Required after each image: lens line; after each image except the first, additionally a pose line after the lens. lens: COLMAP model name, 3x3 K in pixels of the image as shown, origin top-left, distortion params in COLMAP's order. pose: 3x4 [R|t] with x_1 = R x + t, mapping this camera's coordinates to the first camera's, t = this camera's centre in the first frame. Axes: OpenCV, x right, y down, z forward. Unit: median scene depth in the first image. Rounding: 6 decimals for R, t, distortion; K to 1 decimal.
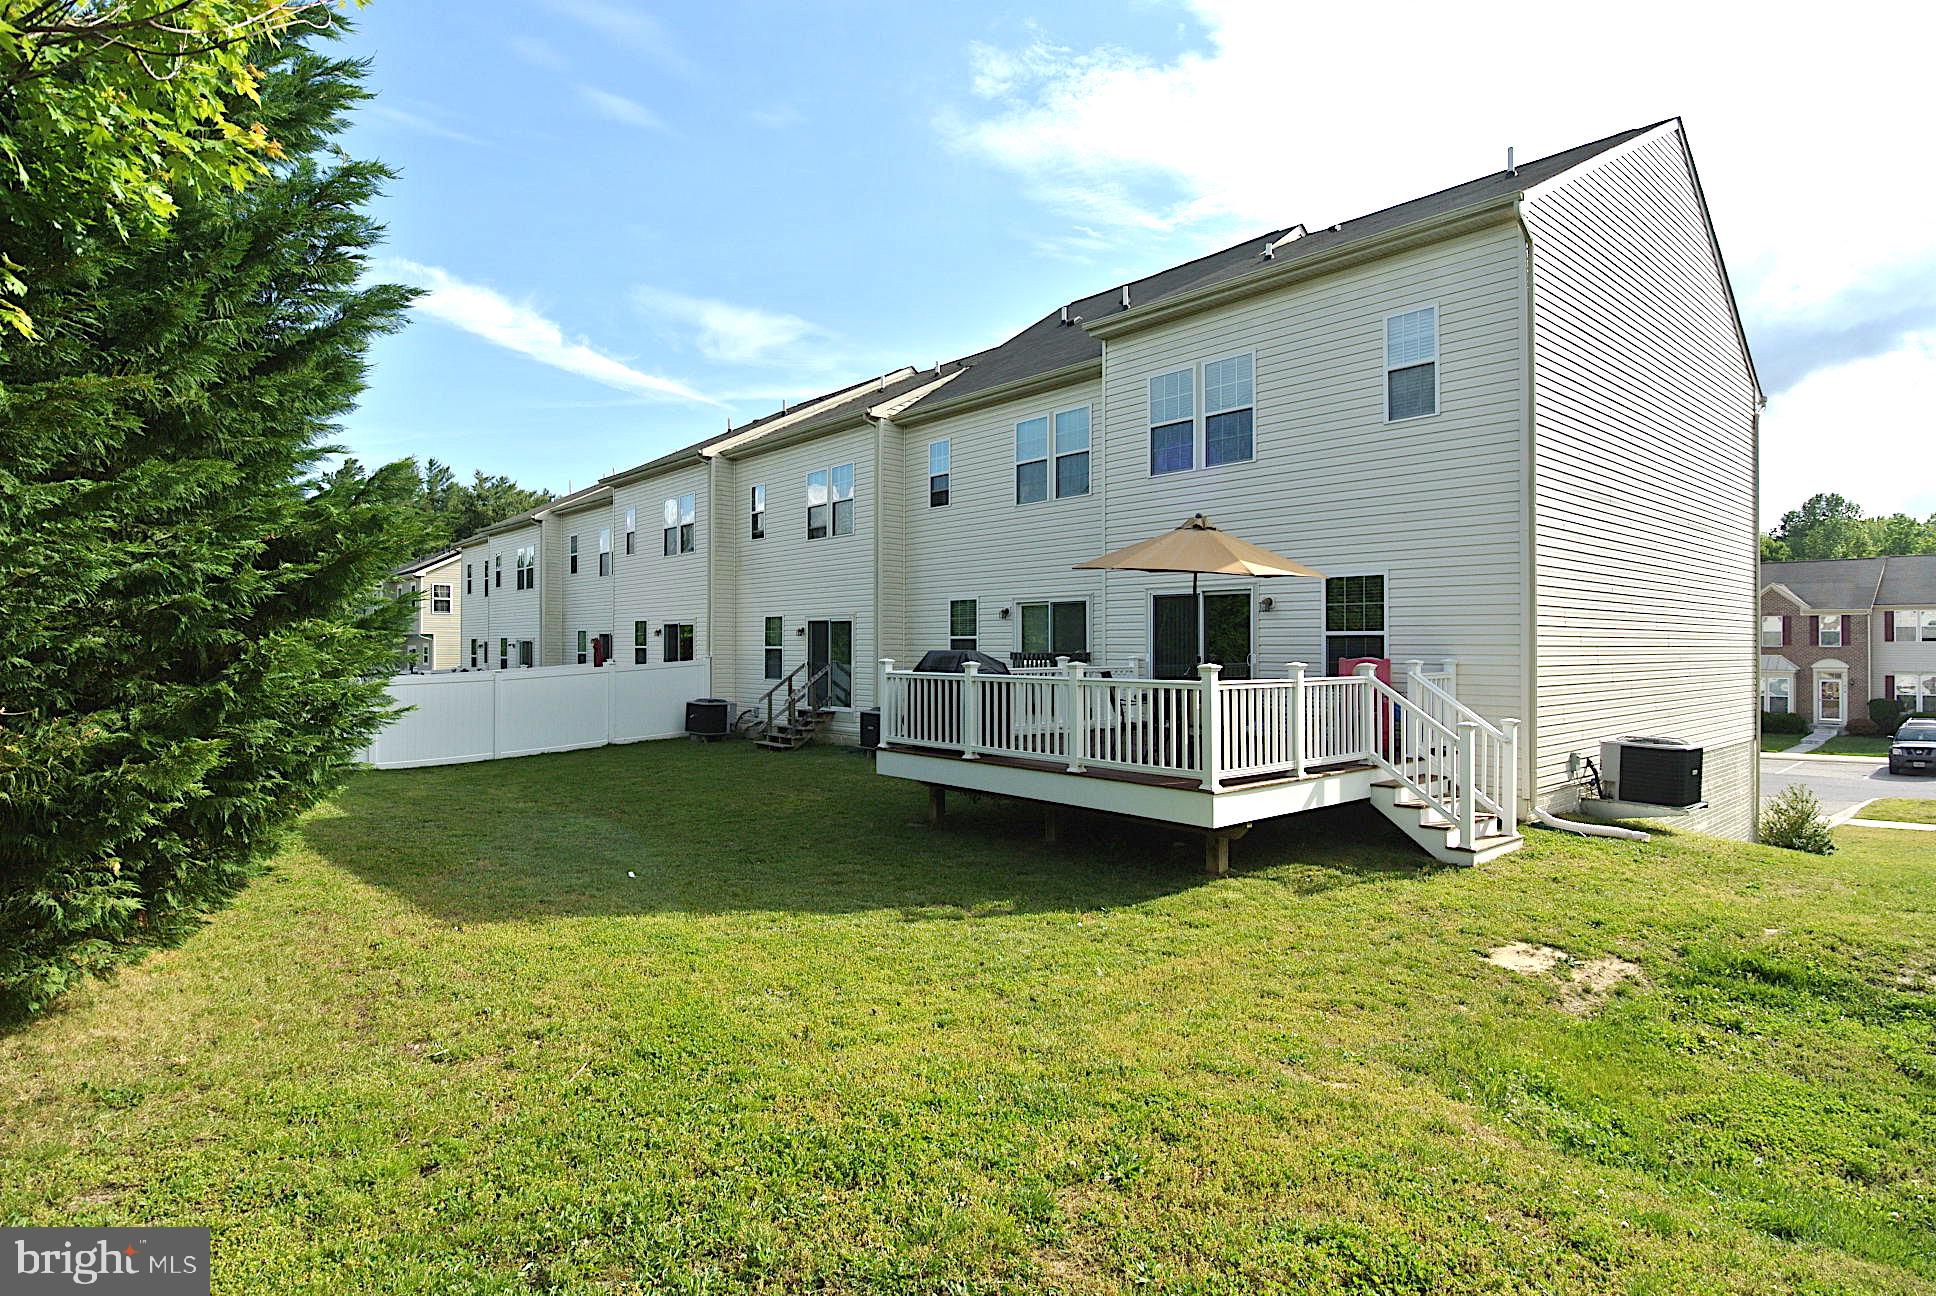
lens RADIAL K [[1009.0, 0, 969.1], [0, 1009.0, 634.5], [0, 0, 1]] dist [0.002242, -0.041686]
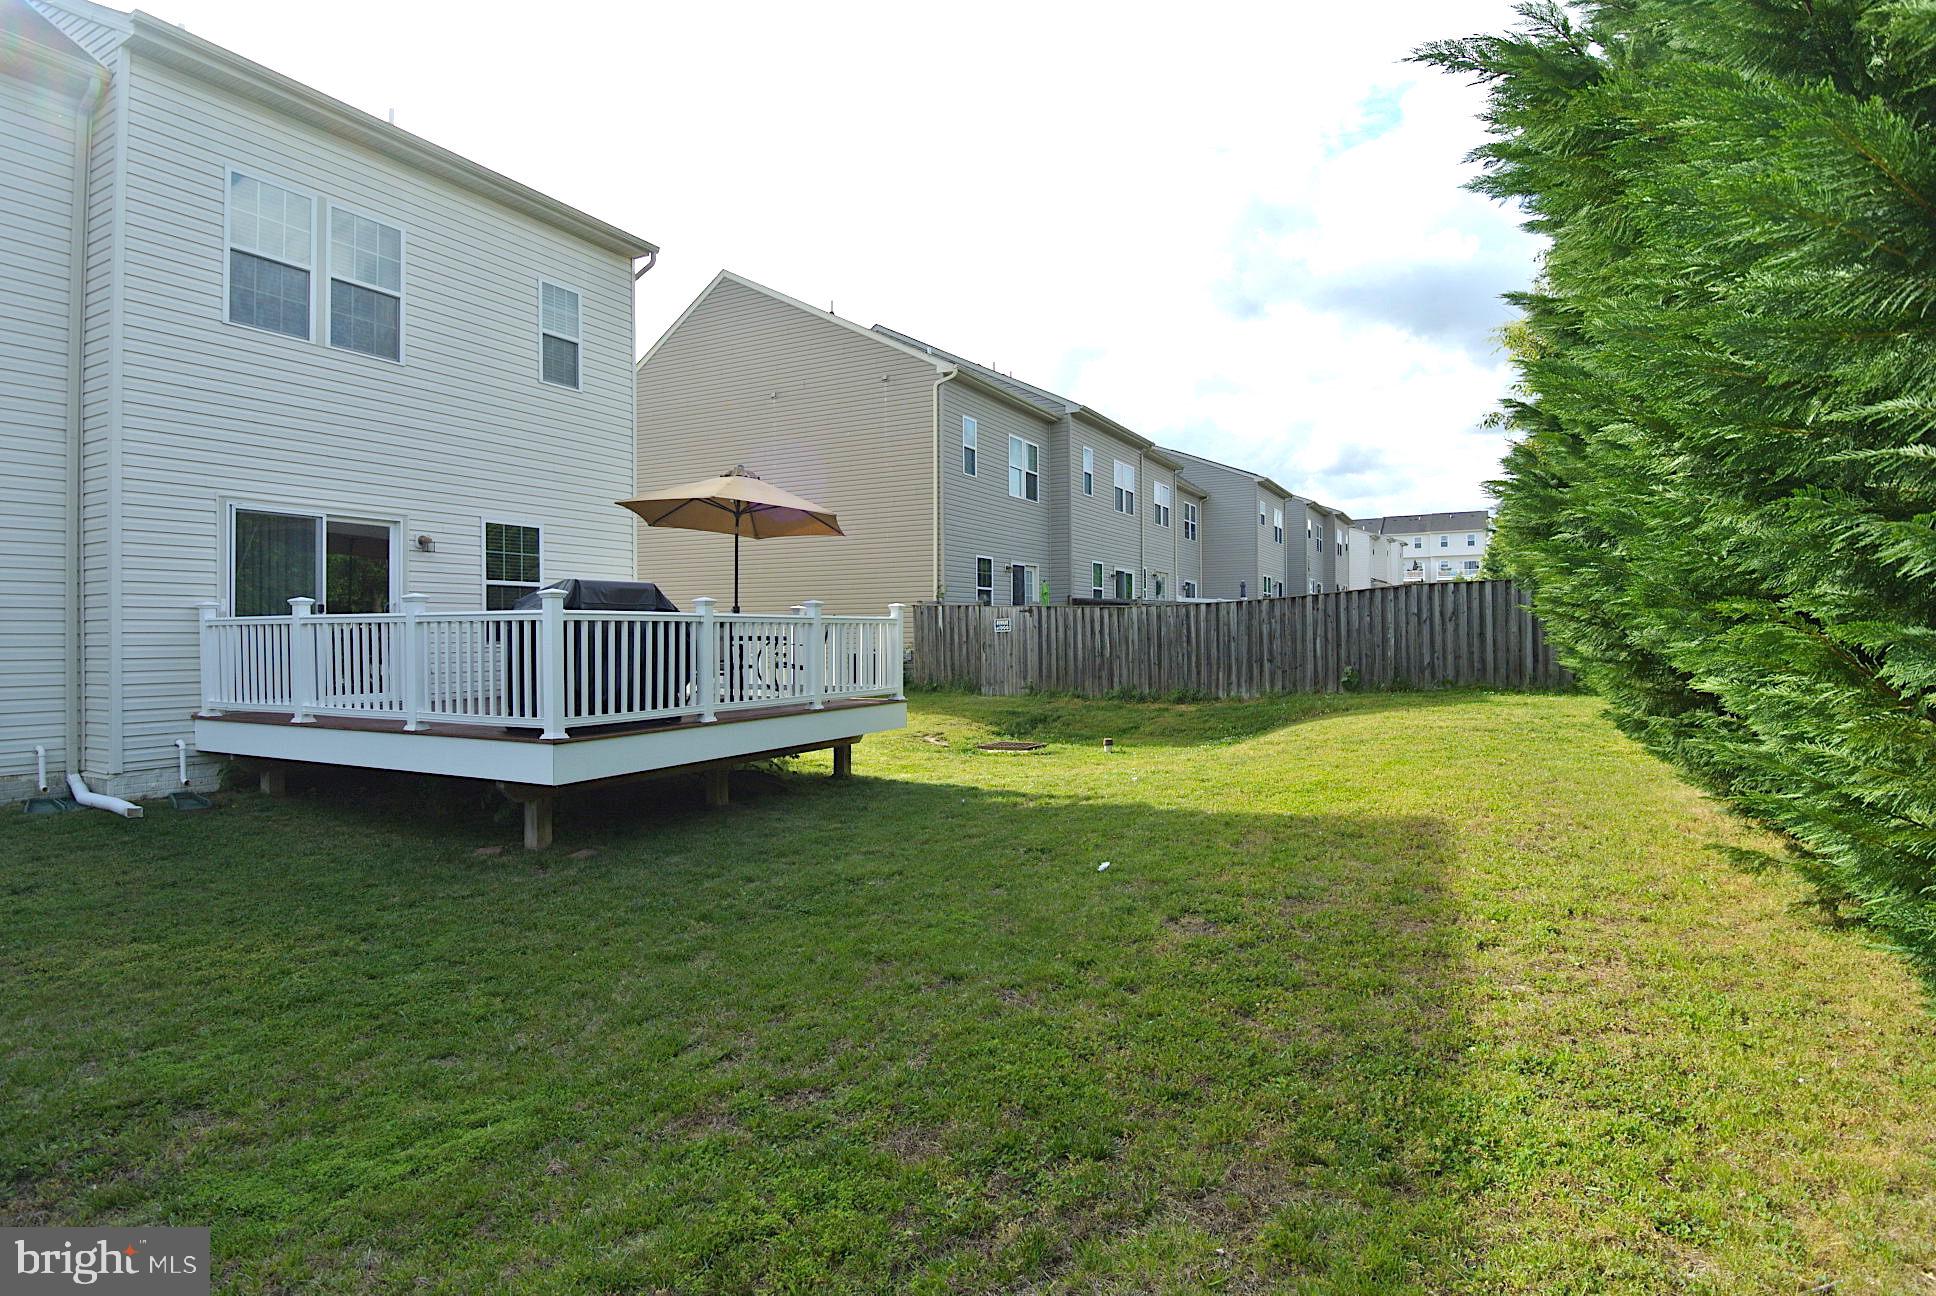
lens RADIAL K [[1009.0, 0, 969.1], [0, 1009.0, 634.5], [0, 0, 1]] dist [0.002242, -0.041686]
pose [[-0.349310, 0.002474, 0.937004, -0.702369], [-0.001364, 0.999994, -0.003149, 0.051893], [-0.937006, -0.002378, -0.349305, 0.945690]]
